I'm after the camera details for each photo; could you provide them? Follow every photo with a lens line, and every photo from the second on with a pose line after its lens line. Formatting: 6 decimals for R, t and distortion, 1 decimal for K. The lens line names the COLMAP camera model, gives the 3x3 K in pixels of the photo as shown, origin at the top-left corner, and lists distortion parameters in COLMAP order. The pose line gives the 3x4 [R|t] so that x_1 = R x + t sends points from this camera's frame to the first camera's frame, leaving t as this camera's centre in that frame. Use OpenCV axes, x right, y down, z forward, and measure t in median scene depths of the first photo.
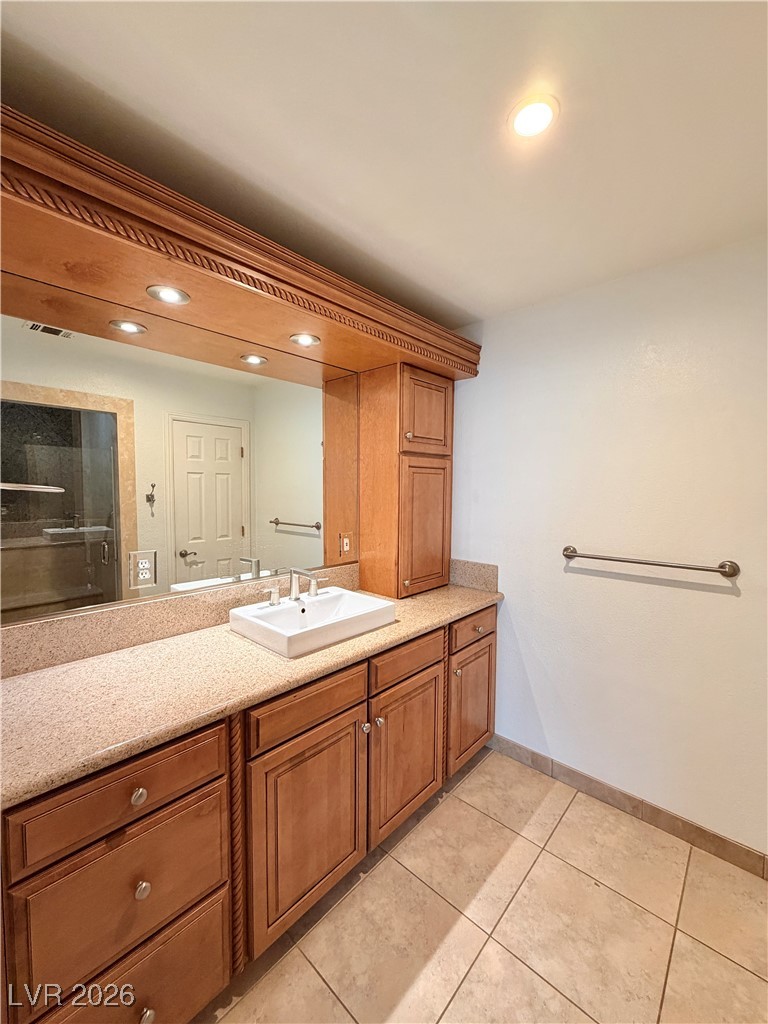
lens RADIAL K [[407.7, 0, 384.3], [0, 407.7, 510.1], [0, 0, 1]] dist [0.000515, 0.000163]
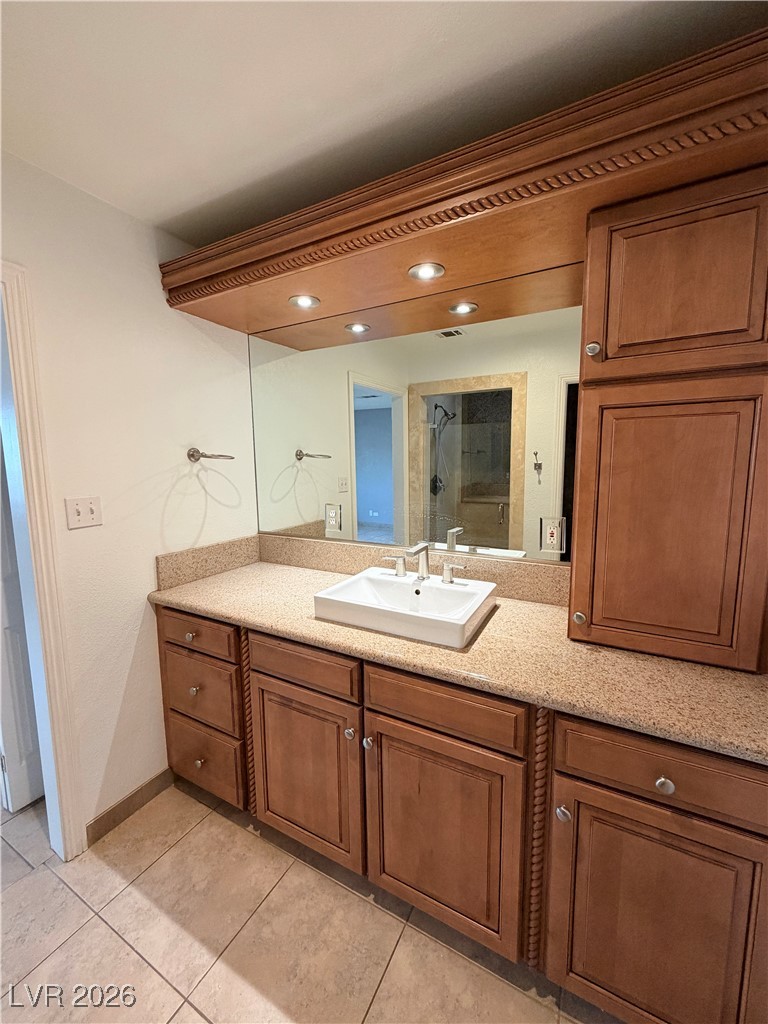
lens RADIAL K [[407.7, 0, 384.3], [0, 407.7, 510.1], [0, 0, 1]] dist [0.000515, 0.000163]
pose [[0.242862, 0.113092, -0.963446, 0.705819], [-0.040060, 0.993503, 0.106522, -0.027020], [0.969233, 0.012725, 0.245815, 0.805073]]
